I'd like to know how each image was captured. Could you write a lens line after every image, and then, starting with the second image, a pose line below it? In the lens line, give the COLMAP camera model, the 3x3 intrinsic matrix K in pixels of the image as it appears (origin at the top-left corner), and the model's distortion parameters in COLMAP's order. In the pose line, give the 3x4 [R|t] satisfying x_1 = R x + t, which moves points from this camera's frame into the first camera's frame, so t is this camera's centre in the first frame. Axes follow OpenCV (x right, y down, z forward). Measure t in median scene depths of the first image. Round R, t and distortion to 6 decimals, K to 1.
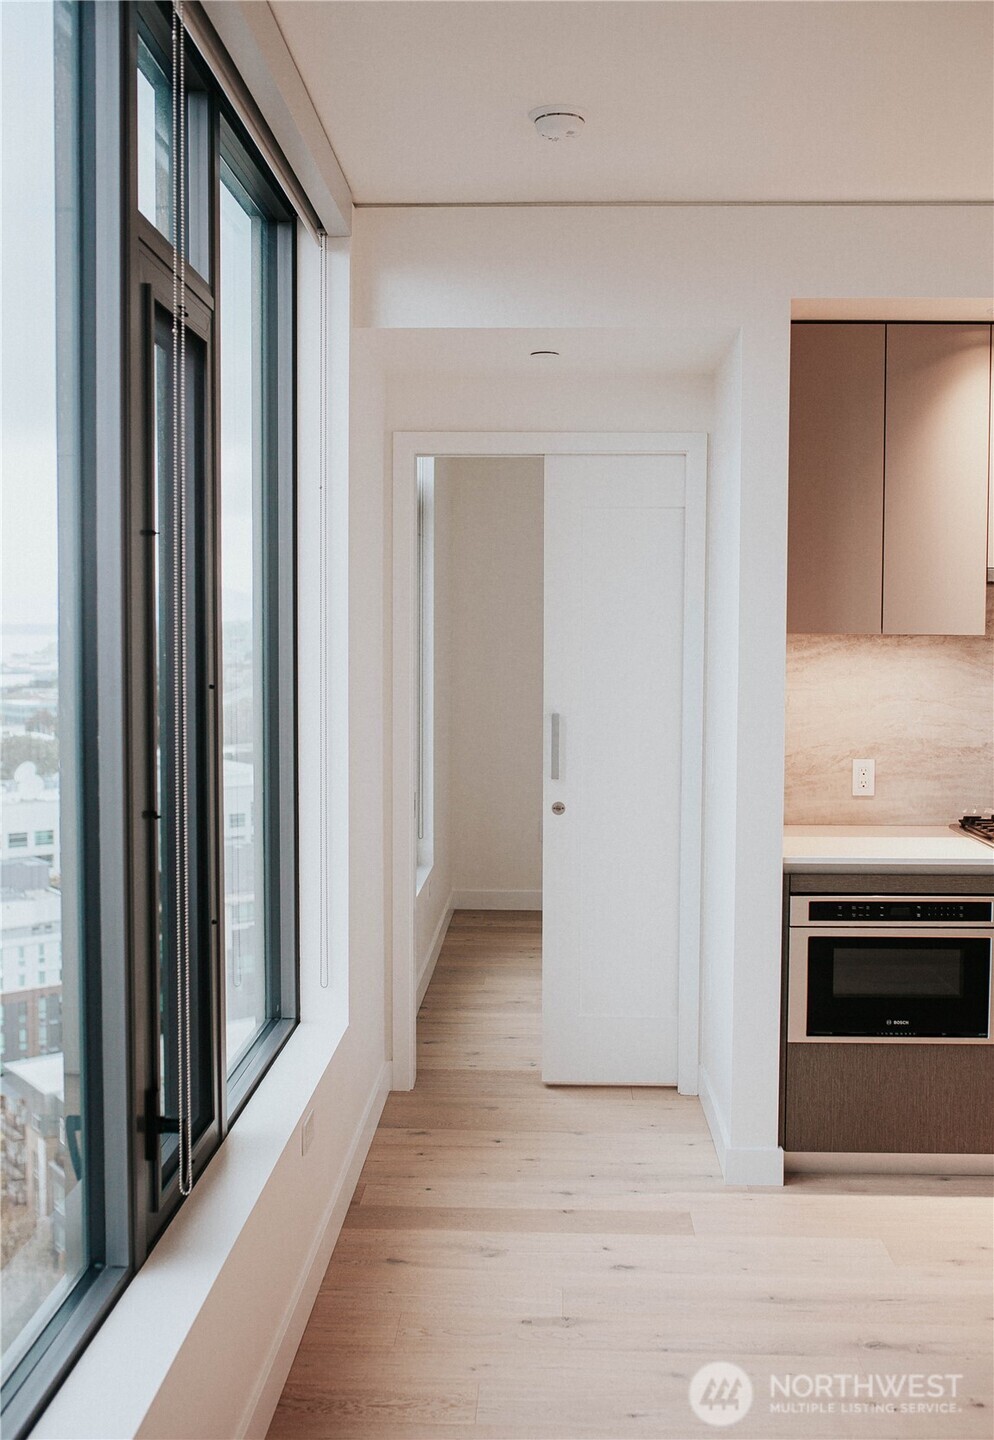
lens RADIAL K [[1440.5, 0, 497.0], [0, 1440.5, 720.0], [0, 0, 1]] dist [-0.010250, -0.014802]
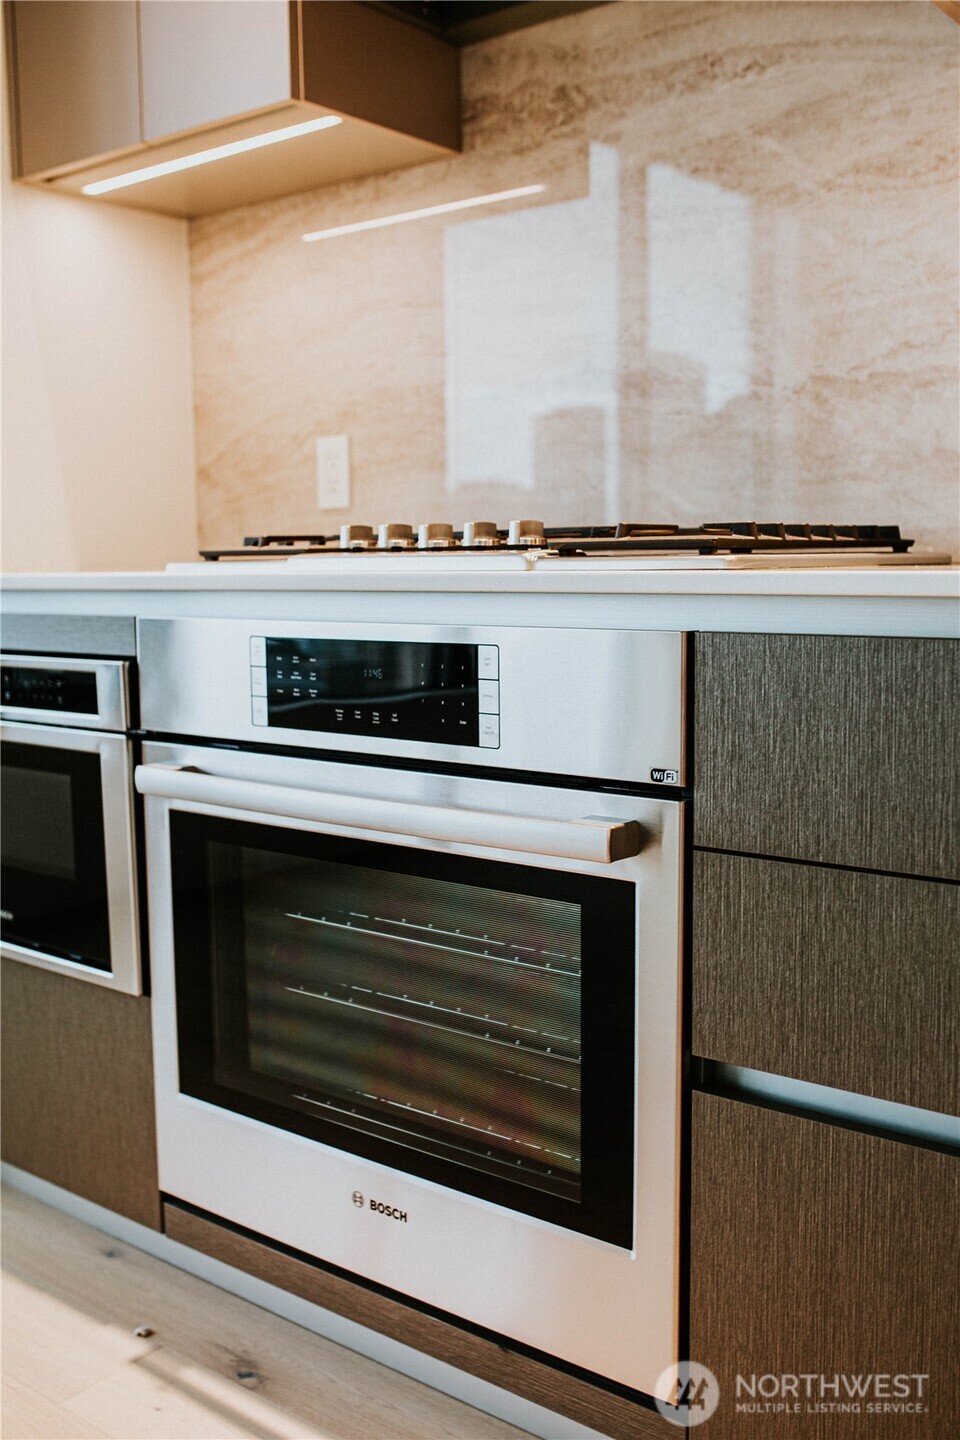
lens RADIAL K [[1435.1, 0, 449.1], [0, 1435.1, 721.9], [0, 0, 1]] dist [-0.056824, 0.117086]
pose [[0.793763, 0.057218, -0.605529, 0.607938], [-0.022868, 0.997669, 0.064296, 0.095990], [0.607797, -0.037188, 0.793222, 0.617906]]
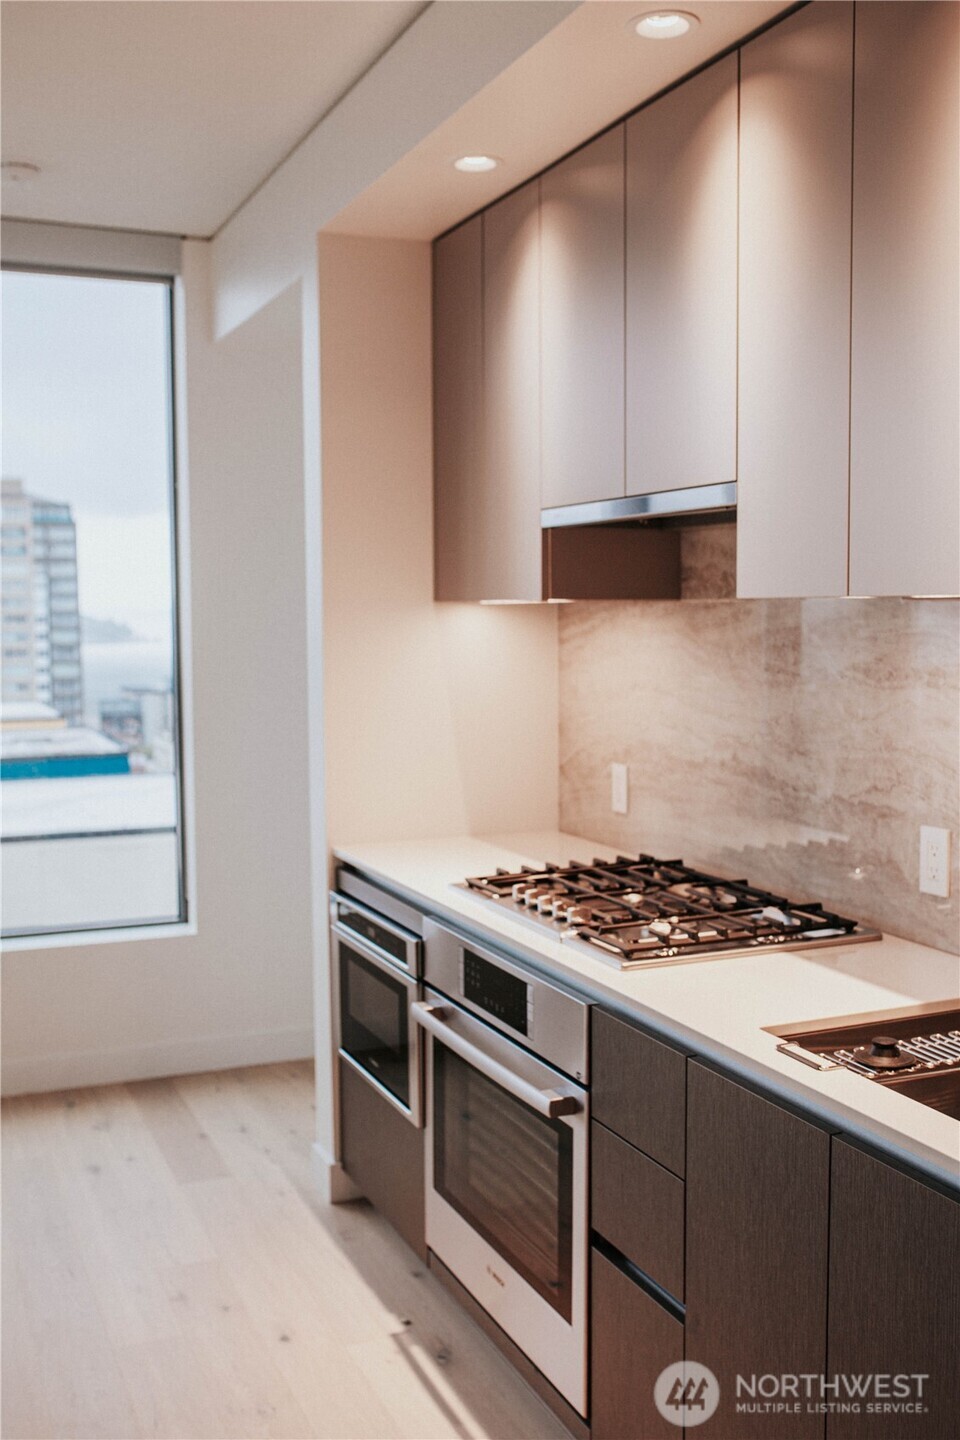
lens RADIAL K [[1435.1, 0, 449.1], [0, 1435.1, 721.9], [0, 0, 1]] dist [-0.056824, 0.117086]
pose [[0.411863, 0.063697, -0.909017, 0.921143], [-0.044479, 0.997770, 0.049763, -0.030044], [0.910159, 0.019936, 0.413778, 0.600367]]
